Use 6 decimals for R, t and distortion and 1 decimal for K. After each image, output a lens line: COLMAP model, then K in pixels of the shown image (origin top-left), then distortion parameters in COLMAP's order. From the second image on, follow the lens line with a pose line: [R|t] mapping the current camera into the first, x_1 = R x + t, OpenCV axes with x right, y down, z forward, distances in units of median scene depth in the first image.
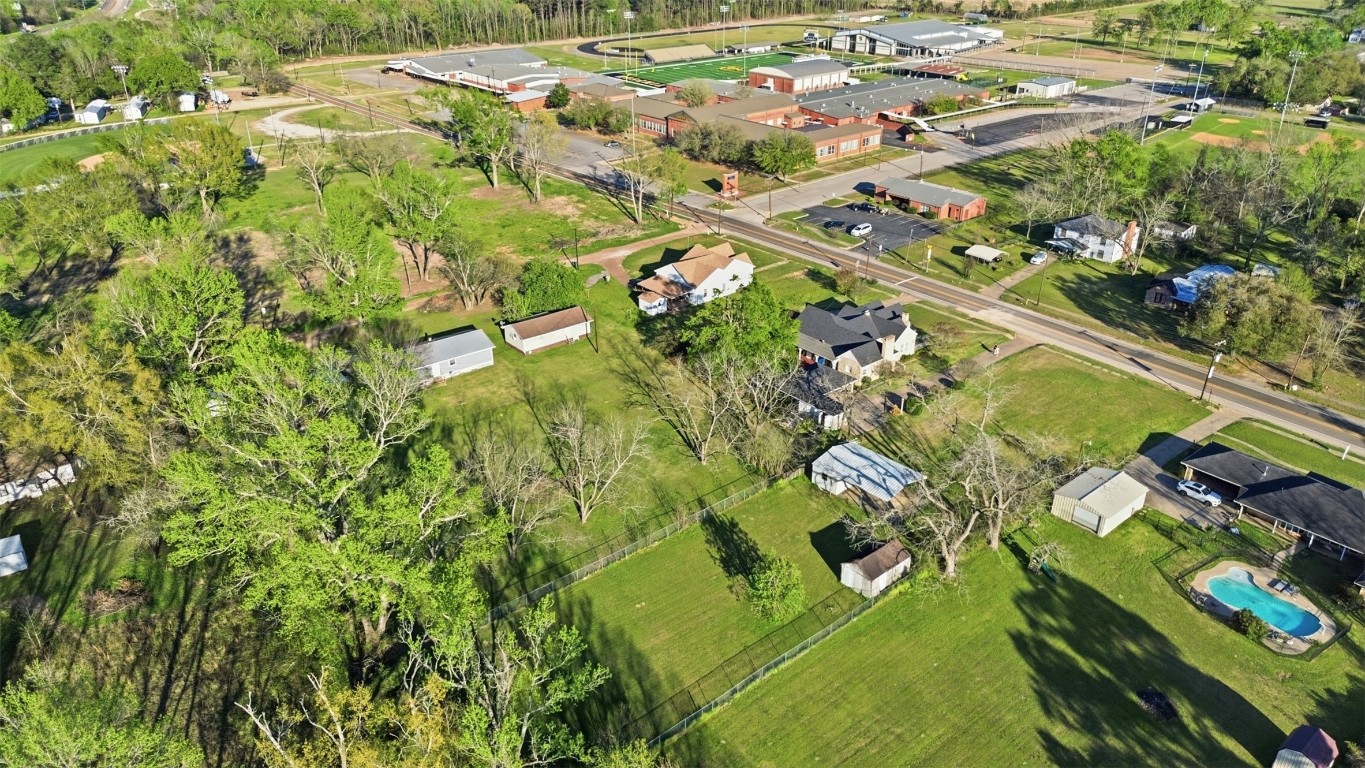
lens RADIAL K [[968.9, 0, 682.5], [0, 968.9, 384.0], [0, 0, 1]] dist [0.068403, -0.073678]
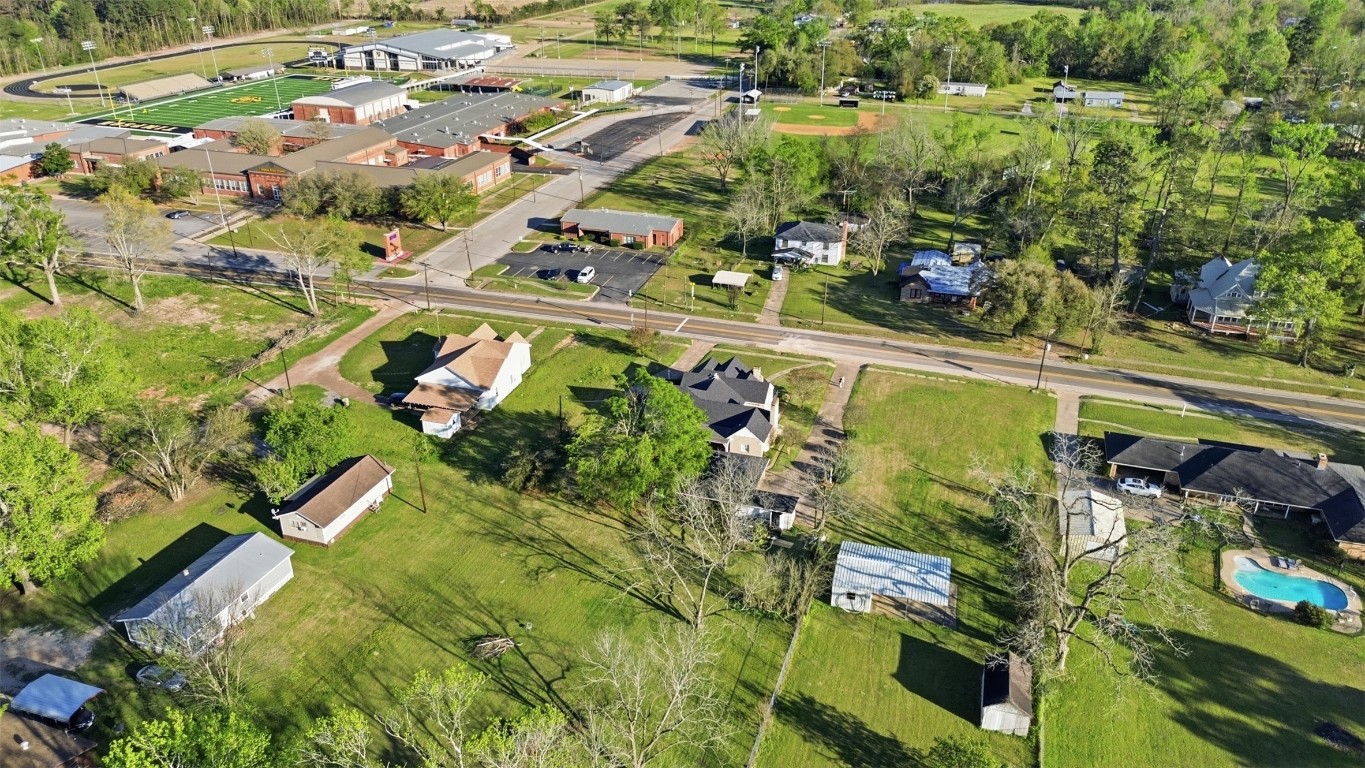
lens RADIAL K [[968.9, 0, 682.5], [0, 968.9, 384.0], [0, 0, 1]] dist [0.068403, -0.073678]
pose [[0.850255, -0.235177, 0.470912, -0.182887], [0.236004, 0.970001, 0.058310, -0.091582], [-0.470498, 0.061559, 0.880251, 0.178529]]
